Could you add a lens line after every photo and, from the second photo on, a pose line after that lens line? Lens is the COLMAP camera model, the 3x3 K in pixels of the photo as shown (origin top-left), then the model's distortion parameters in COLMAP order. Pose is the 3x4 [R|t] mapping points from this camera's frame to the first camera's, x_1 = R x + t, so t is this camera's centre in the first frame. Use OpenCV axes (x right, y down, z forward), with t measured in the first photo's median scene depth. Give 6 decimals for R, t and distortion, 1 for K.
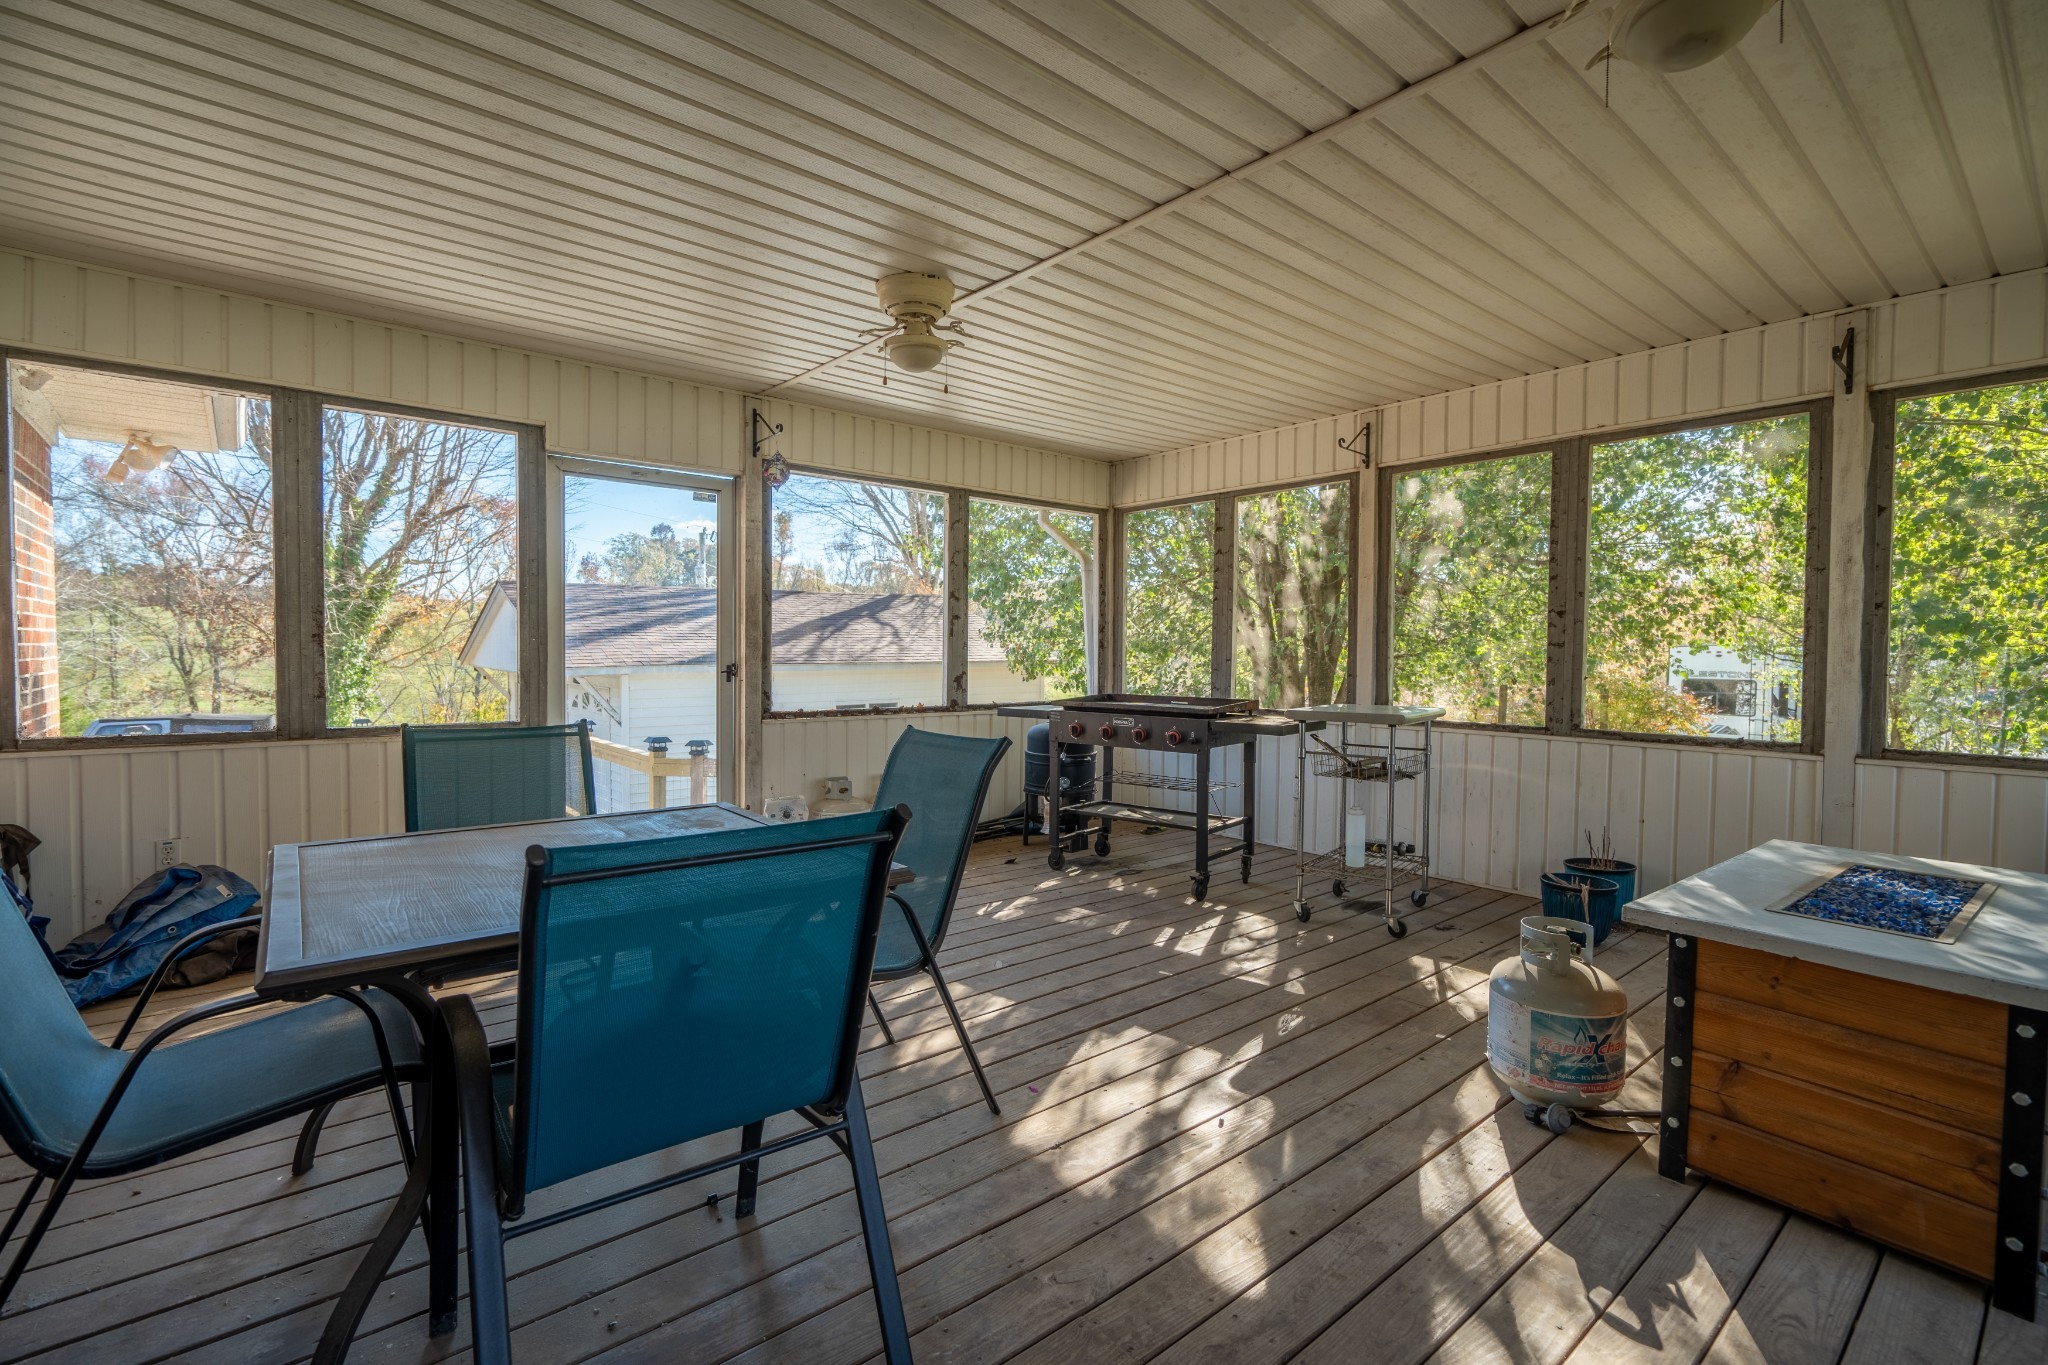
lens RADIAL K [[921.3, 0, 1040.9], [0, 921.3, 680.1], [0, 0, 1]] dist [-0.003495, 0.001200]
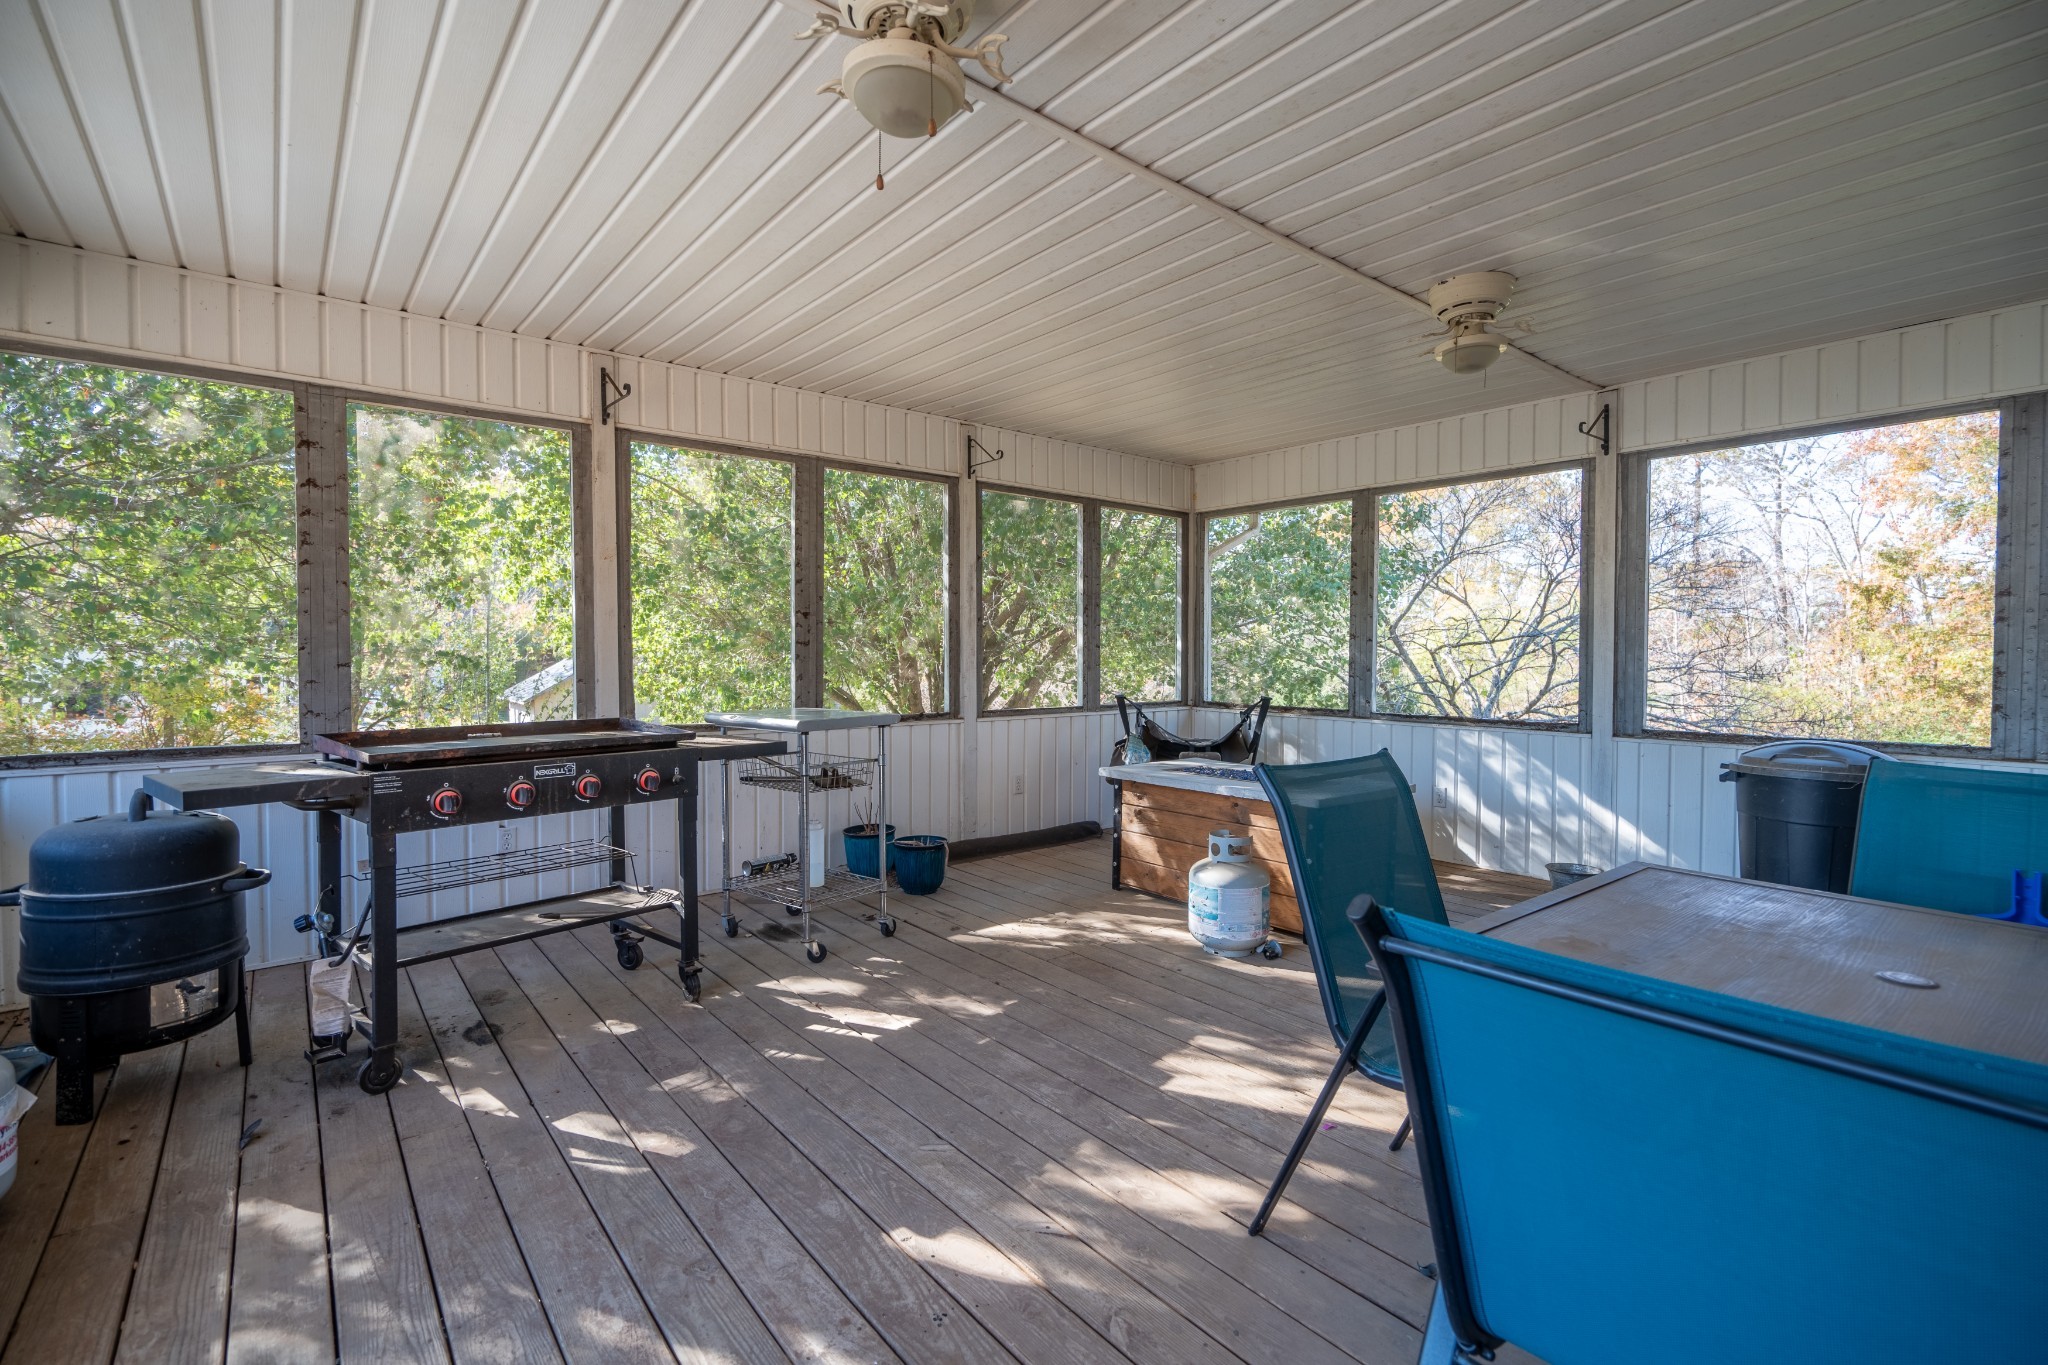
lens RADIAL K [[921.3, 0, 1039.5], [0, 921.3, 678.4], [0, 0, 1]] dist [-0.003495, 0.001200]
pose [[0.014090, -0.041772, 0.999028, -1.461112], [0.026566, 0.998790, 0.041388, -0.096772], [-0.999548, 0.025957, 0.015183, 1.963763]]
